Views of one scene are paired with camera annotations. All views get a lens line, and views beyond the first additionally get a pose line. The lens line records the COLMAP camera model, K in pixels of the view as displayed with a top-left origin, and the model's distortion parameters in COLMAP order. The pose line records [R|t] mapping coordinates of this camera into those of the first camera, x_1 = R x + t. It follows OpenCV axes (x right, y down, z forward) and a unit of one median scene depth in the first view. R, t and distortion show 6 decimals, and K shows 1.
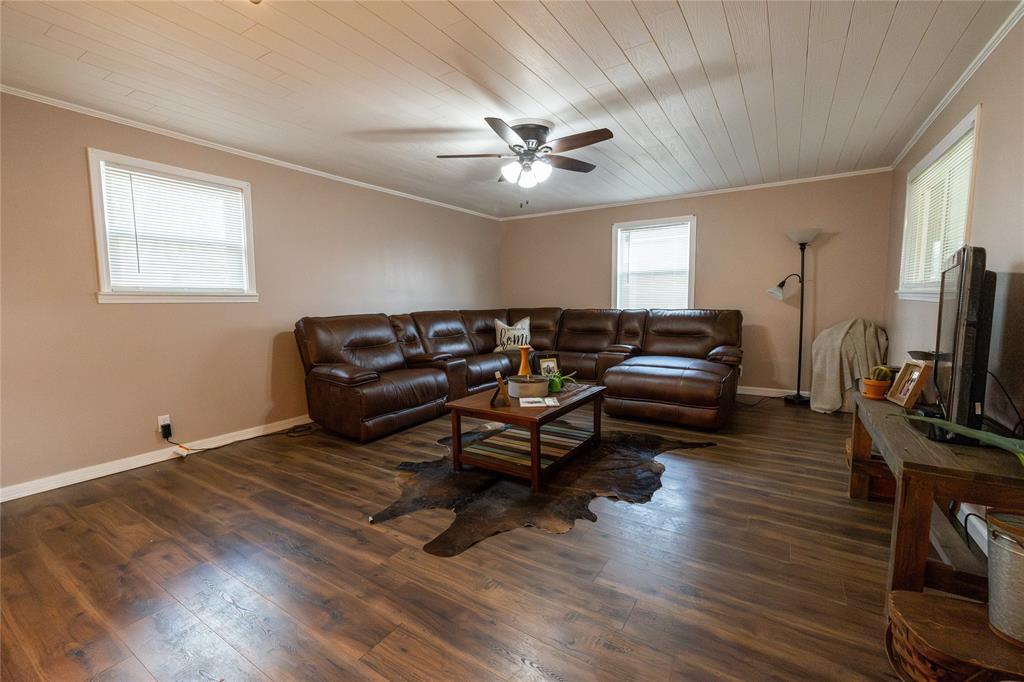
lens RADIAL K [[438.9, 0, 512.0], [0, 438.9, 341.0], [0, 0, 1]] dist [-0.002264, -0.000104]
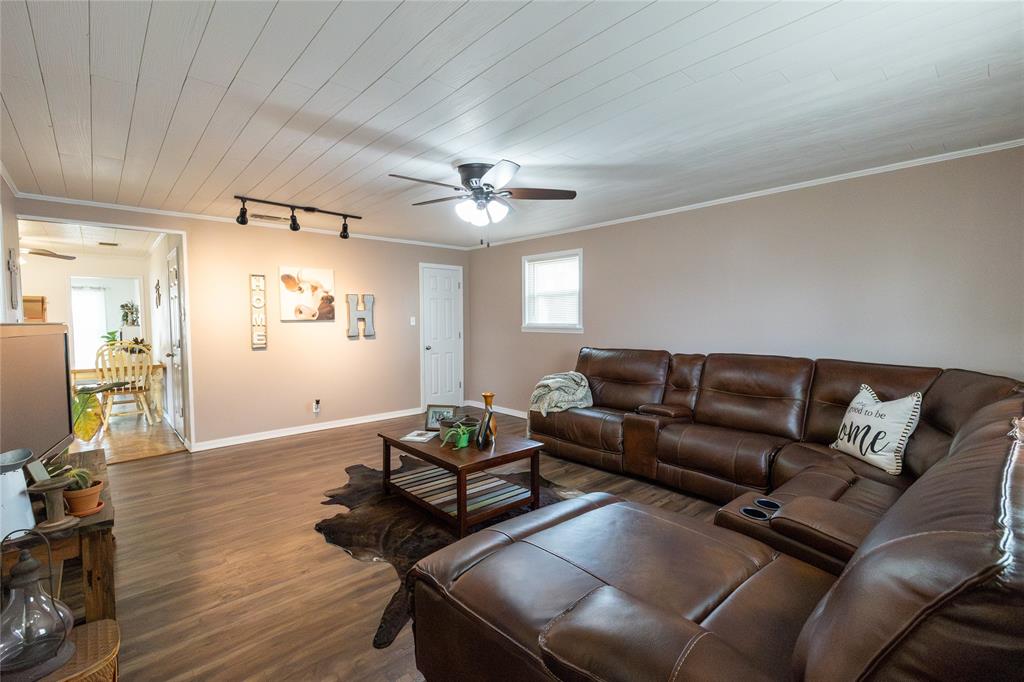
lens RADIAL K [[461.6, 0, 512.0], [0, 461.6, 341.0], [0, 0, 1]] dist [-0.000041, 0.000104]
pose [[-0.250029, 0.050161, -0.966938, 0.980206], [-0.086509, 0.993506, 0.073908, -0.175647], [0.964366, 0.102128, -0.244066, 1.304423]]
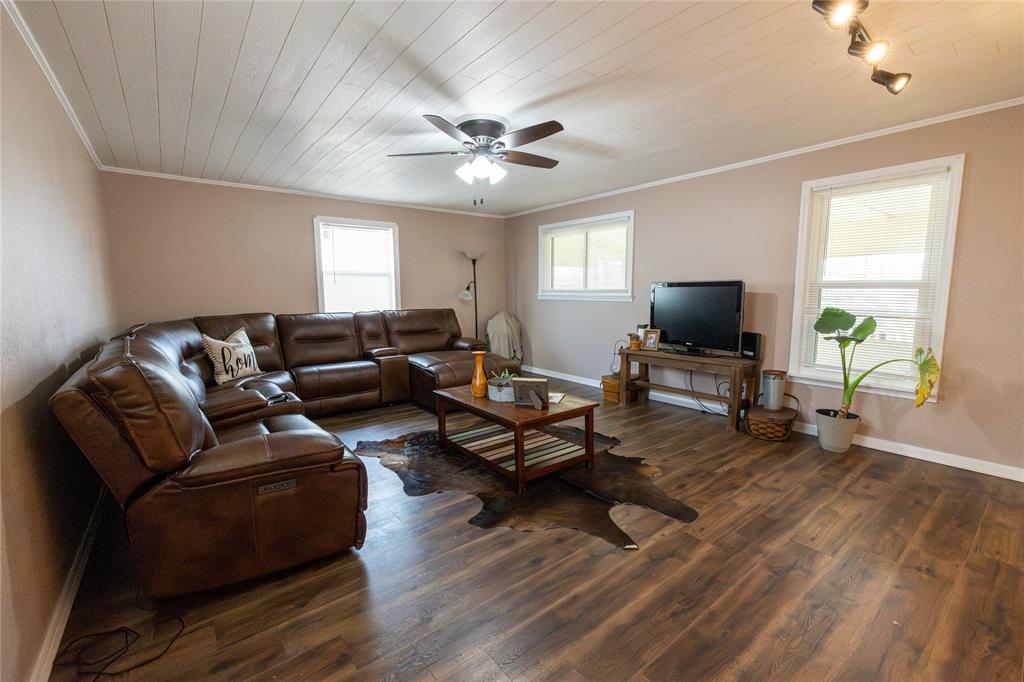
lens RADIAL K [[428.4, 0, 512.0], [0, 428.4, 341.0], [0, 0, 1]] dist [-0.000653, 0.000367]
pose [[0.334304, -0.097754, 0.937382, -0.836223], [0.096842, 0.992905, 0.069007, -0.069416], [-0.937477, 0.067709, 0.341399, 0.632036]]
